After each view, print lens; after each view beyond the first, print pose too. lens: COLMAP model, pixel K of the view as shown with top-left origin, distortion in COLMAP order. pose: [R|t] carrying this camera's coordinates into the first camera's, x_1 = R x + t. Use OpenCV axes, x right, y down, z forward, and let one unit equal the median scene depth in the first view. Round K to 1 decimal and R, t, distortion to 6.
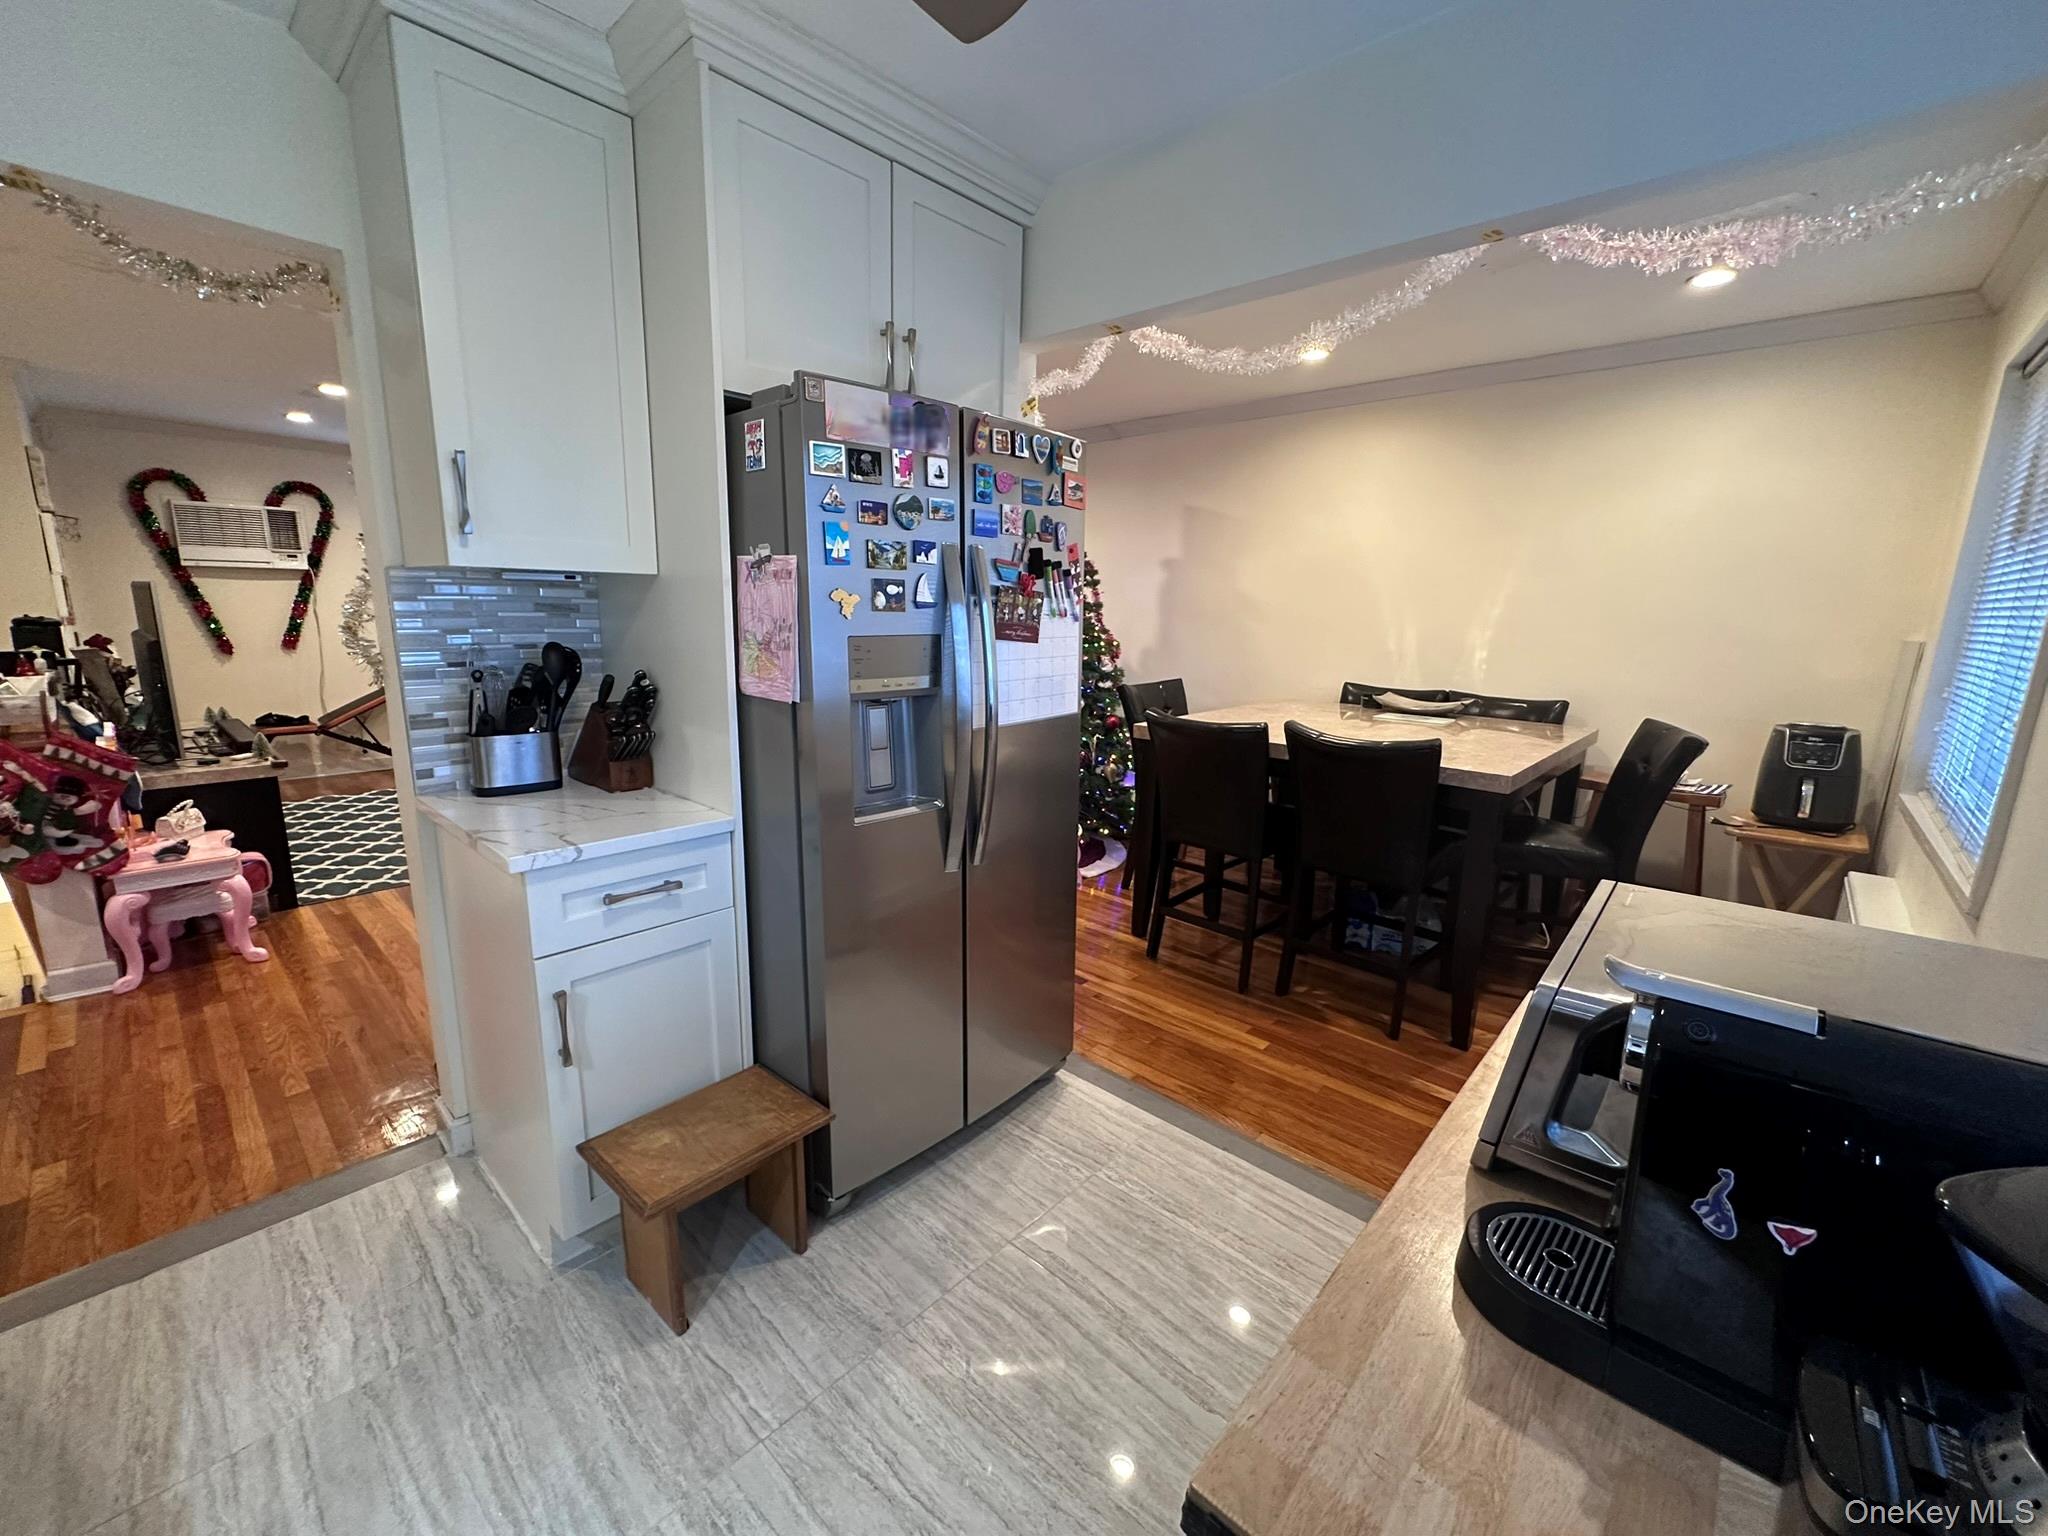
lens RADIAL K [[821.5, 0, 1023.1], [0, 821.5, 769.8], [0, 0, 1]] dist [-0.004107, 0.001173]
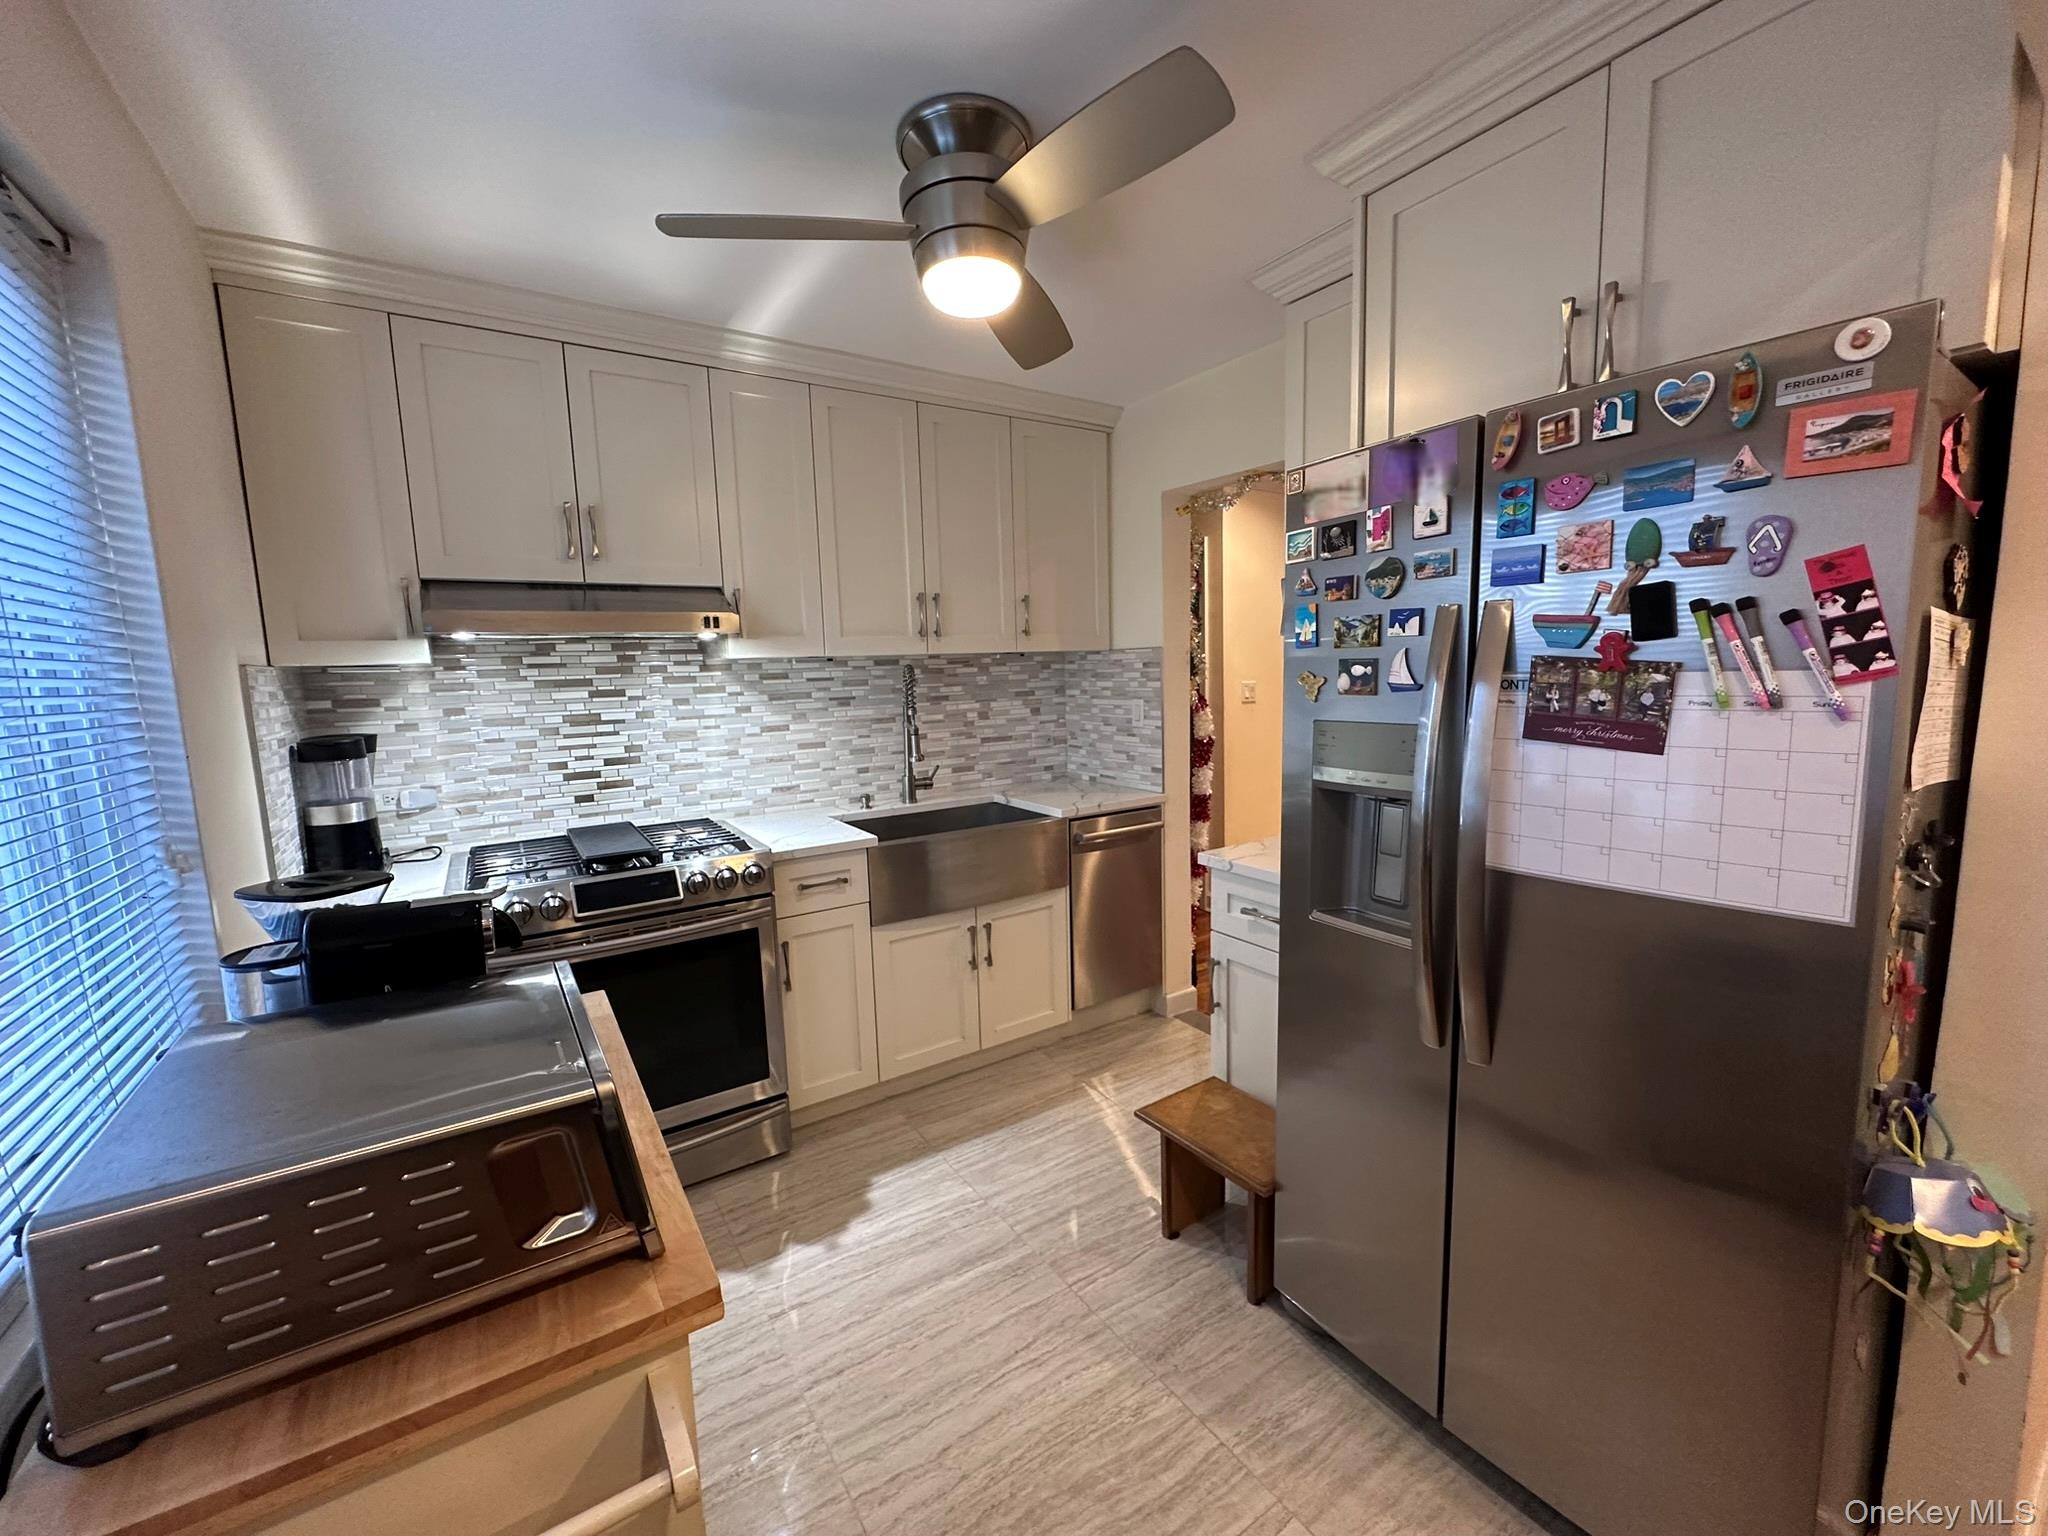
lens RADIAL K [[821.5, 0, 1023.1], [0, 821.5, 769.8], [0, 0, 1]] dist [-0.004107, 0.001173]
pose [[-0.245667, 0.107511, -0.963374, 0.450340], [-0.168398, 0.973986, 0.151638, -0.109062], [0.954615, 0.199483, -0.221172, 0.504995]]
